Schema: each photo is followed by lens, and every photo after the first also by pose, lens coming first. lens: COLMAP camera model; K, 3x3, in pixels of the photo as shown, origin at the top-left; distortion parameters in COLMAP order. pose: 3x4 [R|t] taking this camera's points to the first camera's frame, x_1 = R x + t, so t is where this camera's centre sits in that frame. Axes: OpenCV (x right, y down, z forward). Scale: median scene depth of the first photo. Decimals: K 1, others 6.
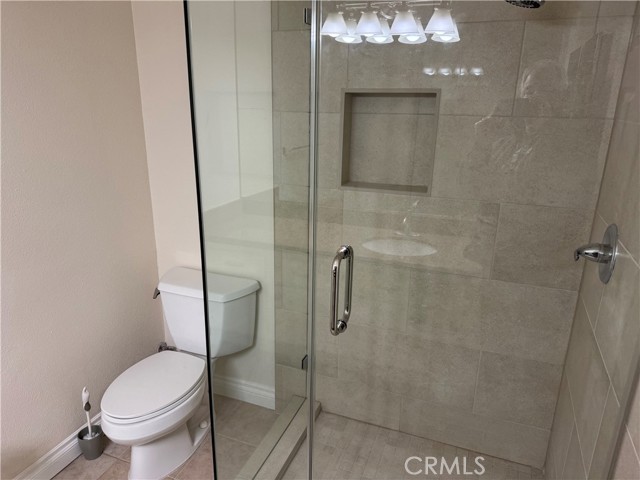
lens RADIAL K [[447.3, 0, 309.4], [0, 447.3, 241.2], [0, 0, 1]] dist [0.084134, -0.102508]
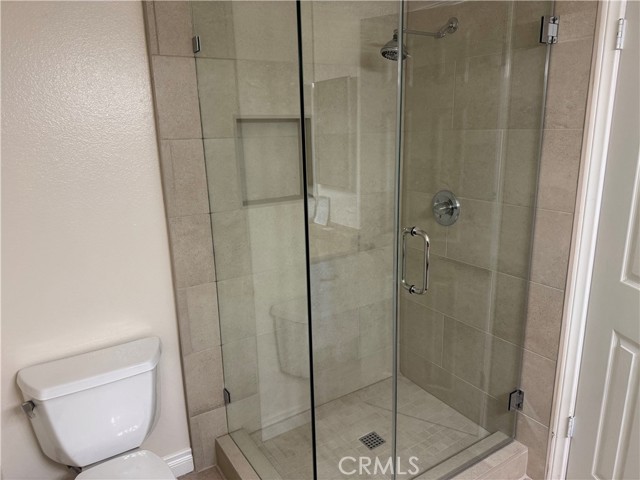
lens RADIAL K [[447.3, 0, 309.4], [0, 447.3, 241.2], [0, 0, 1]] dist [0.084134, -0.102508]
pose [[0.603692, -0.223721, 0.765183, -0.689794], [0.271955, 0.960035, 0.066132, -0.075177], [-0.749398, 0.168172, 0.640407, 0.236912]]
